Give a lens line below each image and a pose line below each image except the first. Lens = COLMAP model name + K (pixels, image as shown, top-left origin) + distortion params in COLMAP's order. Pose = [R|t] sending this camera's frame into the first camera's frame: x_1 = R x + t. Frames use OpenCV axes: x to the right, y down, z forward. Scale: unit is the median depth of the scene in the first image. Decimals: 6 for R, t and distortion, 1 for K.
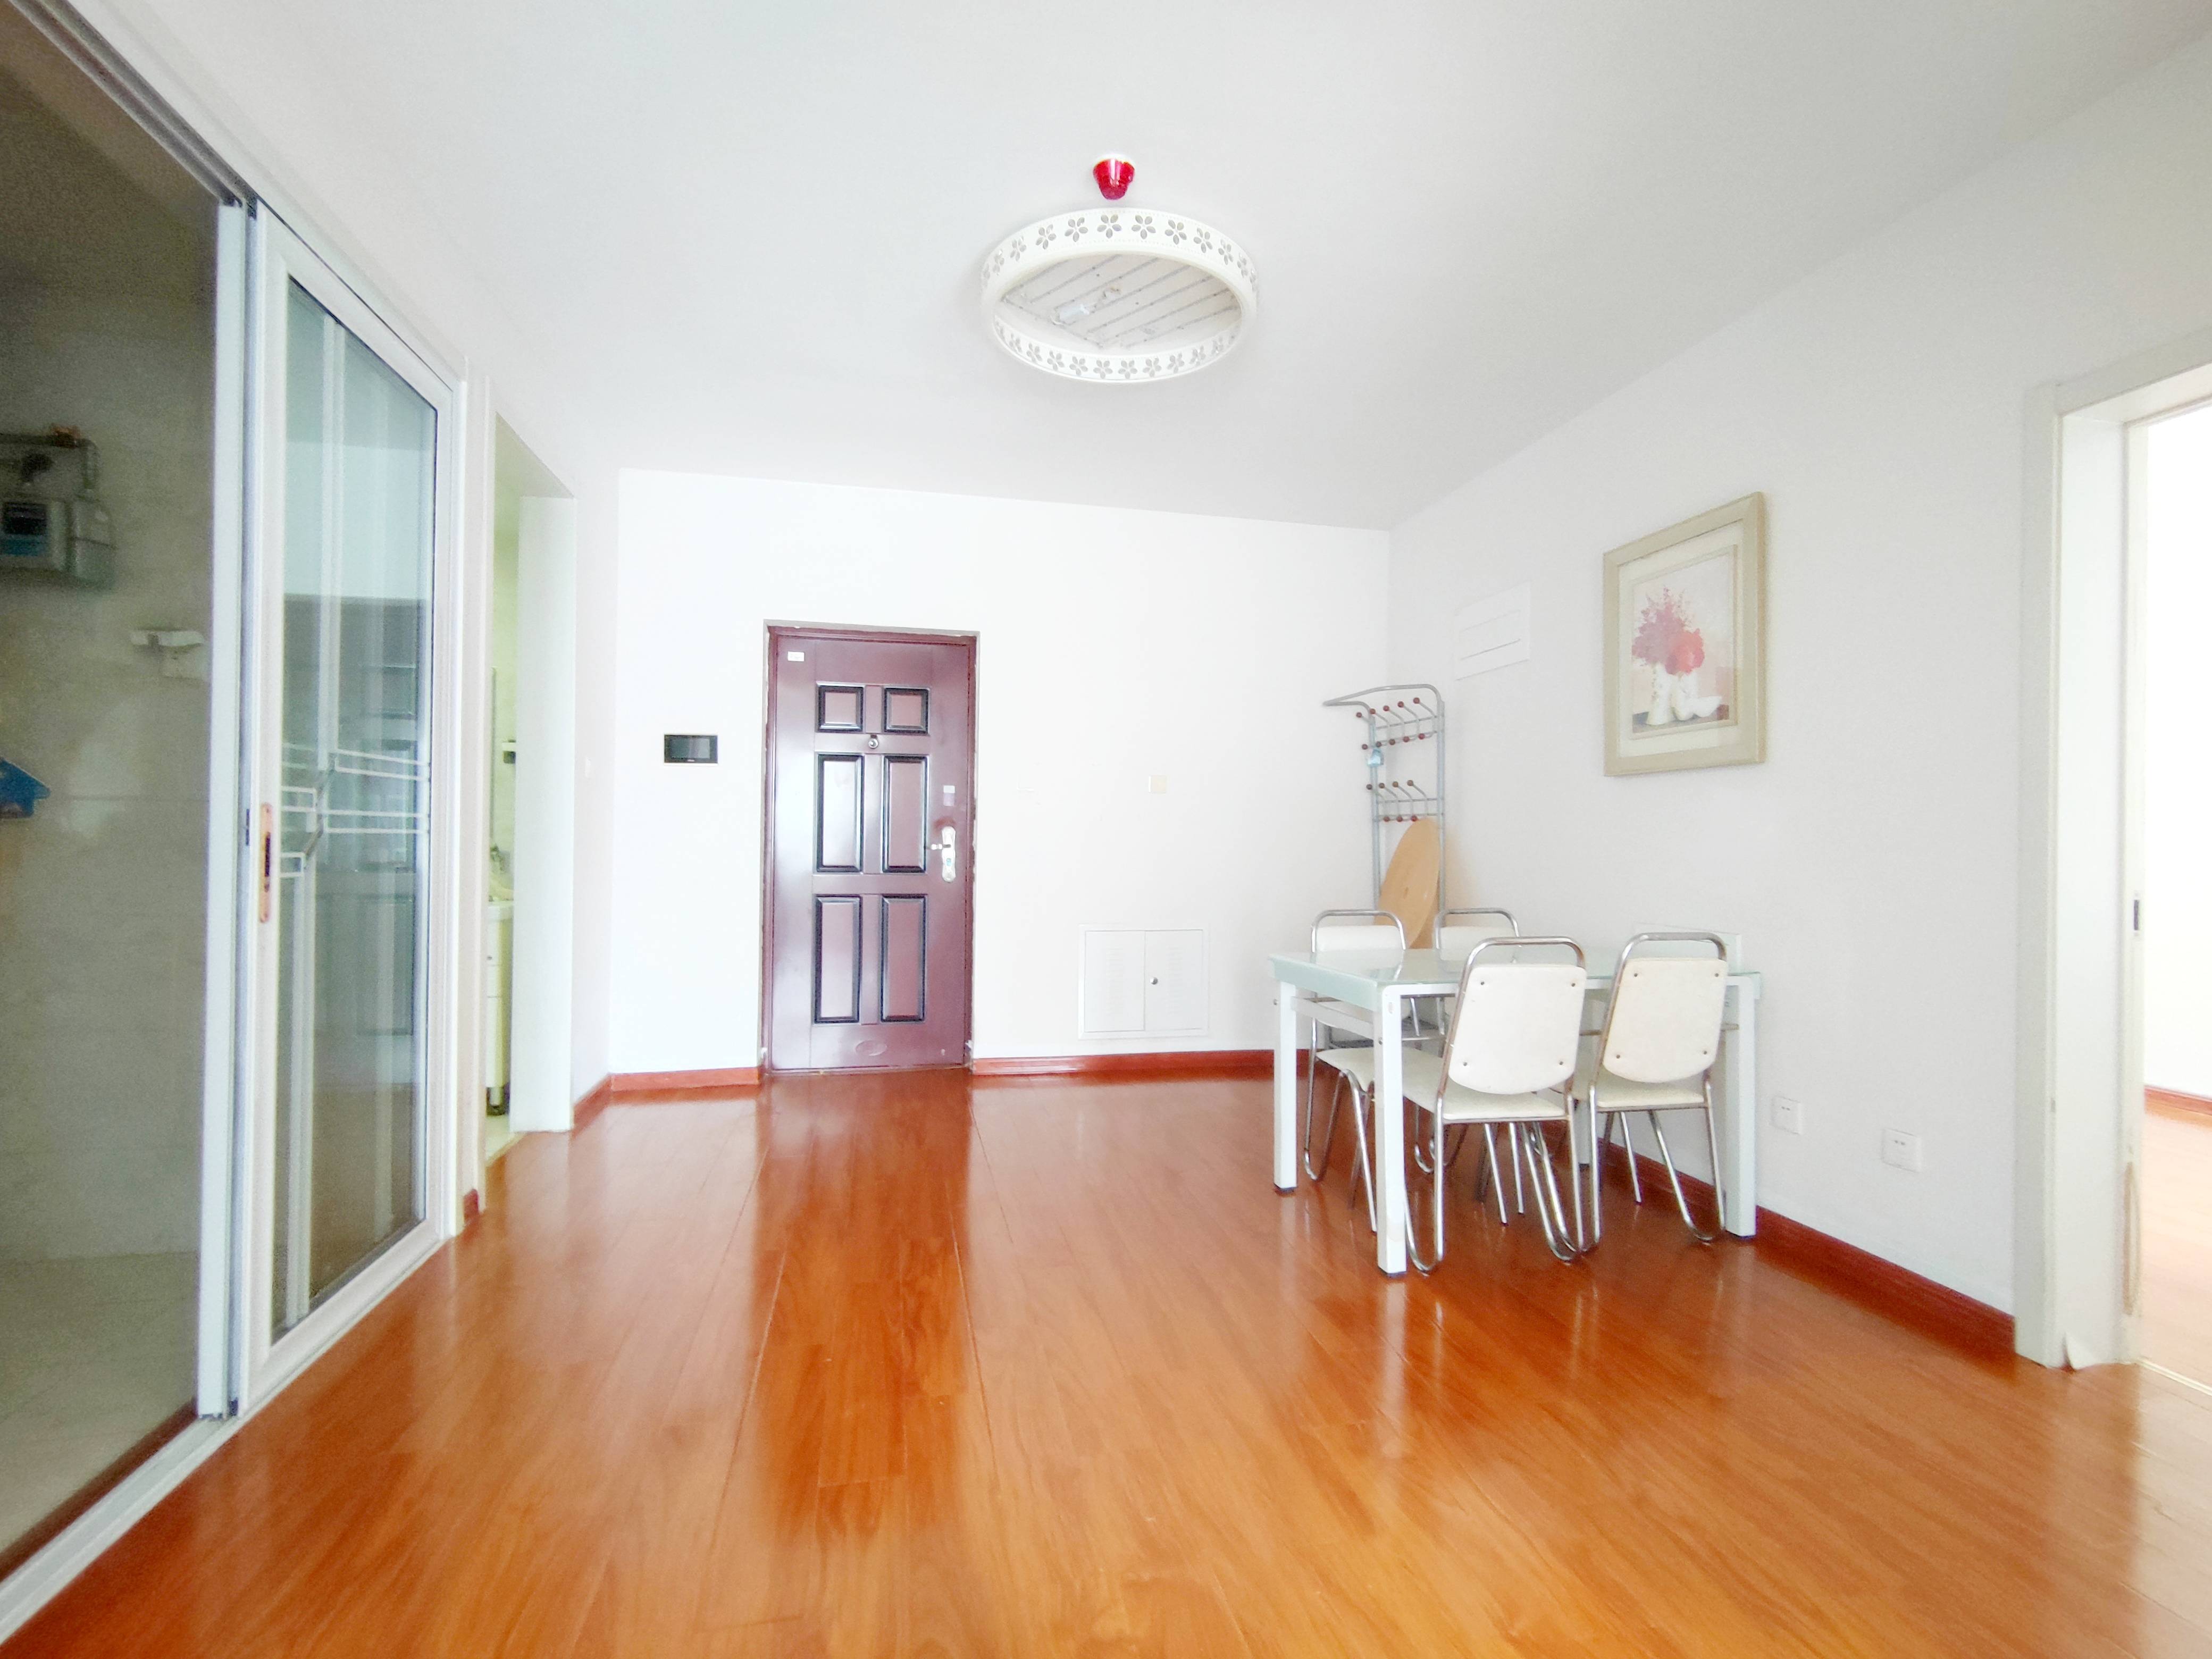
lens RADIAL K [[1029.7, 0, 1106.0], [0, 1029.7, 829.5], [0, 0, 1]] dist [-0.000675, 0.000040]
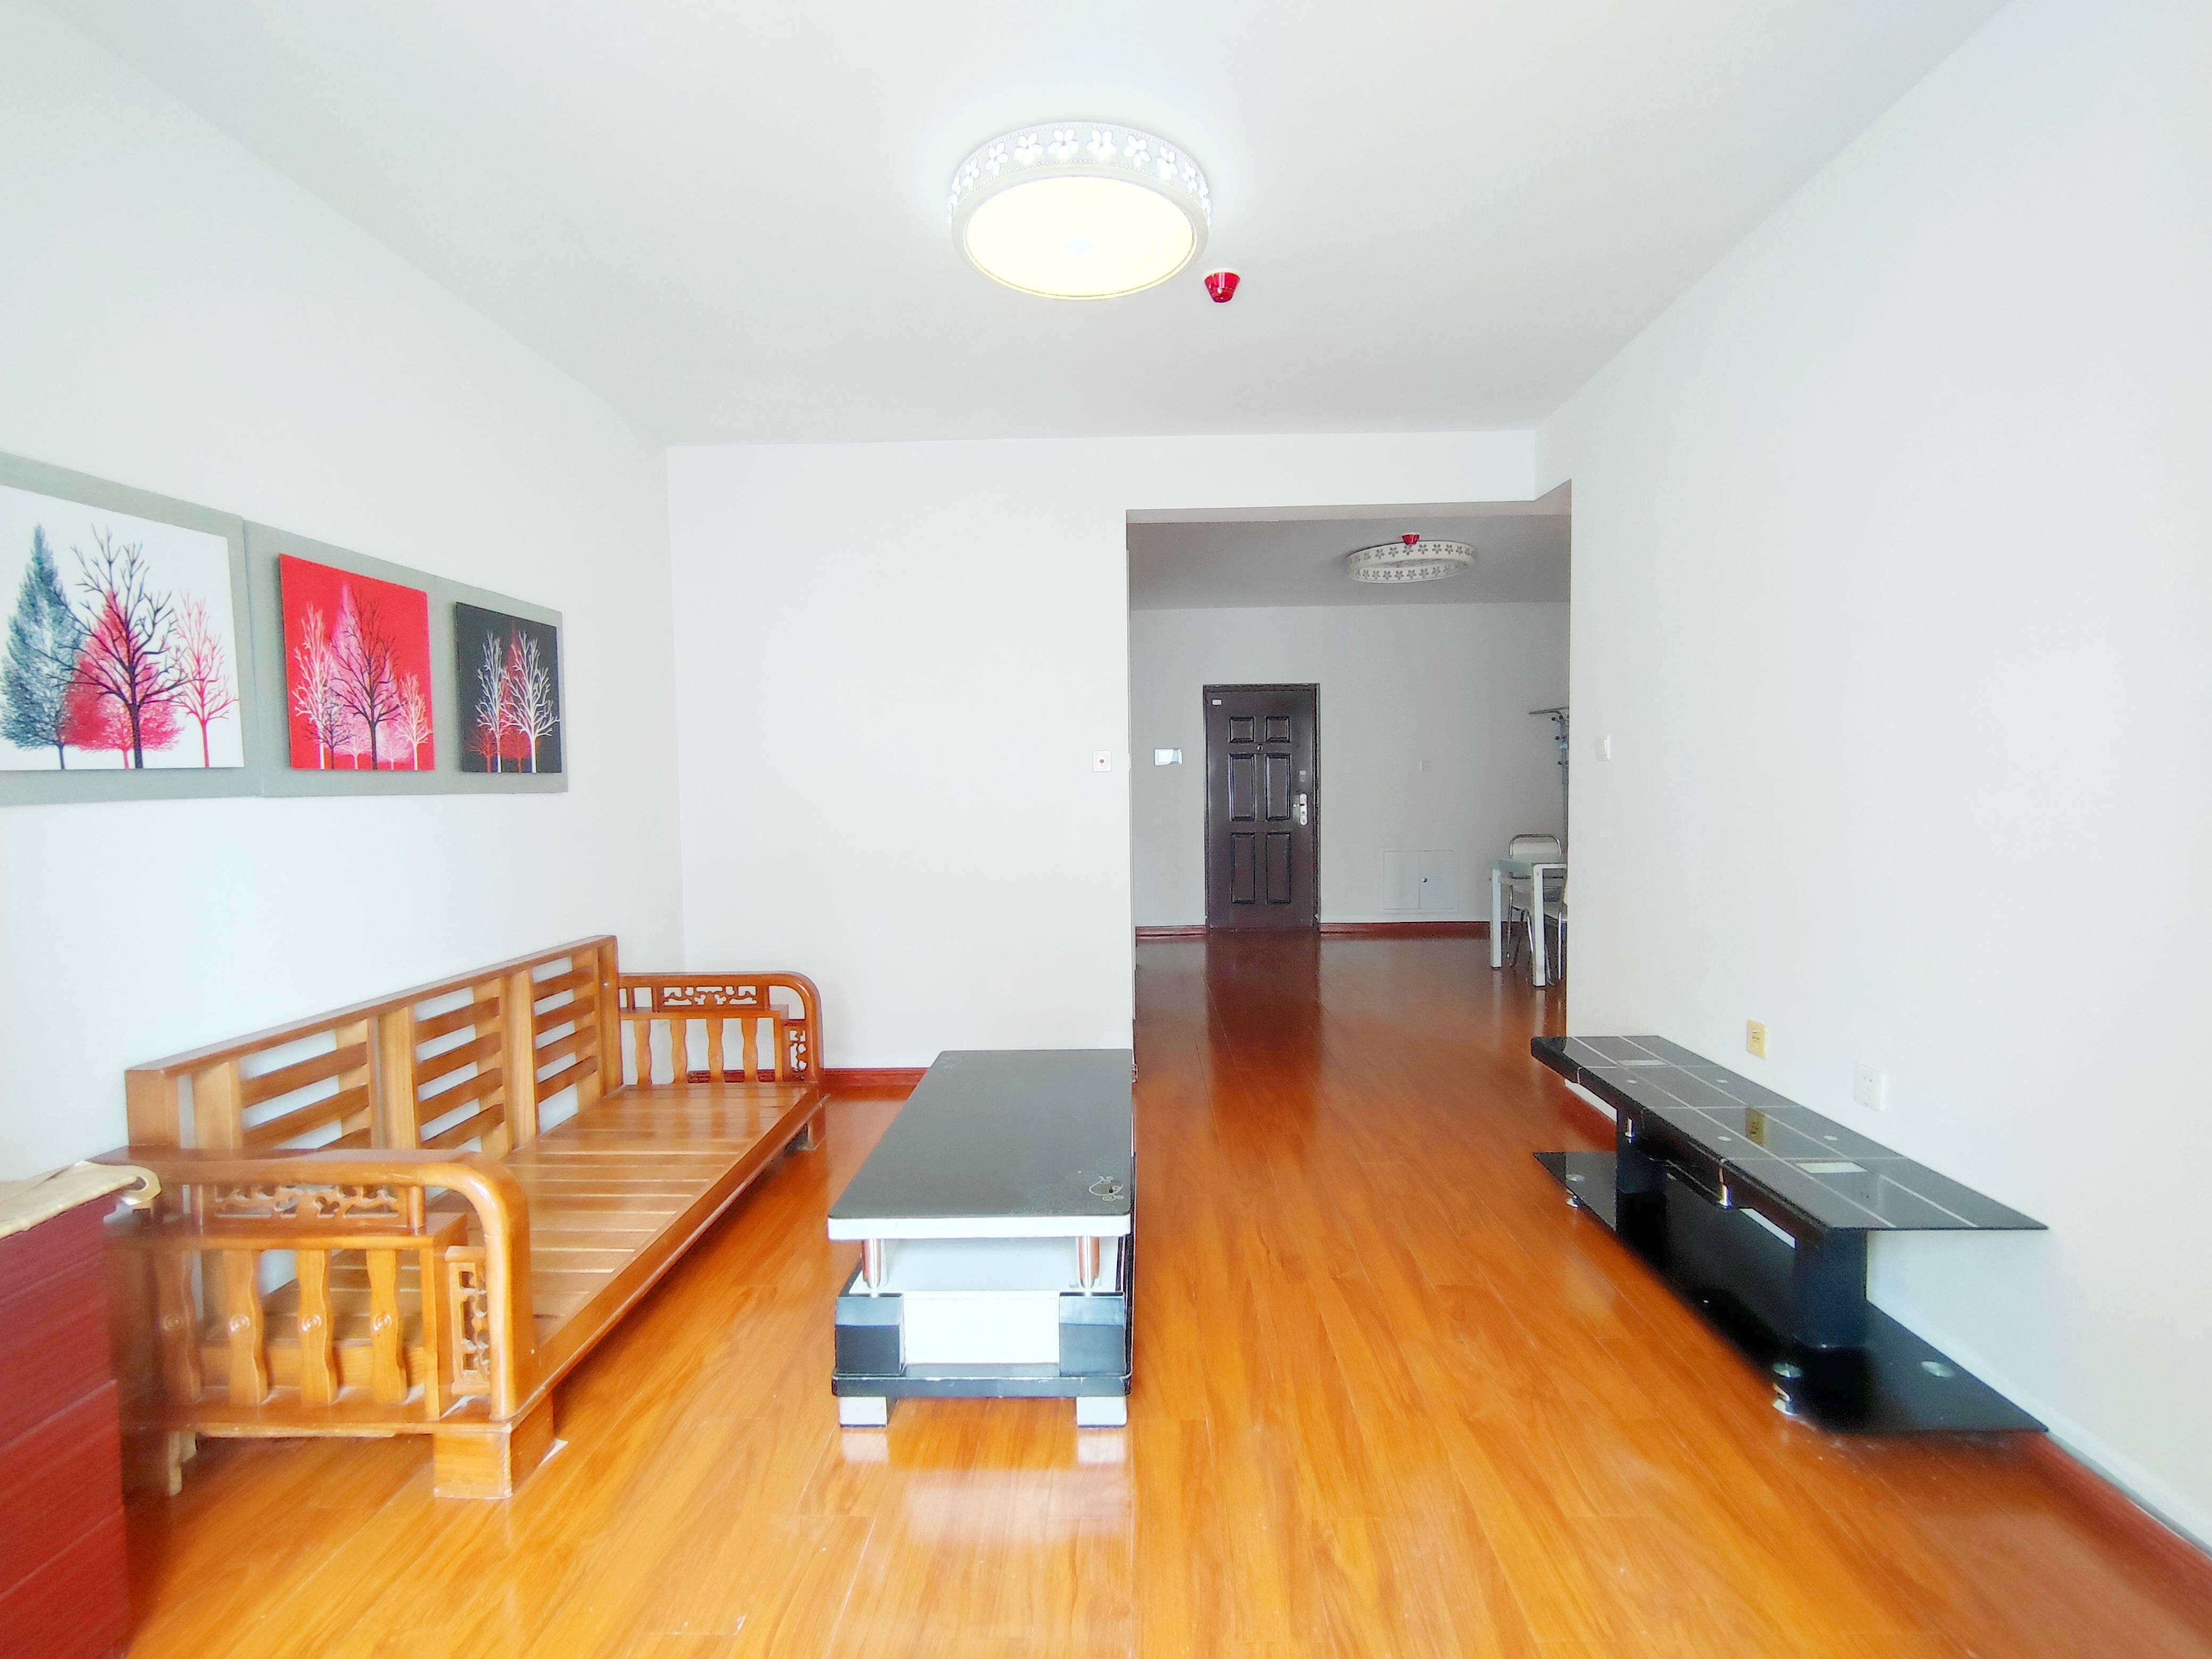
lens RADIAL K [[1029.7, 0, 1106.0], [0, 1029.7, 829.5], [0, 0, 1]] dist [-0.000675, 0.000040]
pose [[0.971663, -0.017139, -0.235747, -0.067562], [0.029119, 0.998450, 0.047429, -0.036651], [0.234568, -0.052950, 0.970656, -0.822123]]
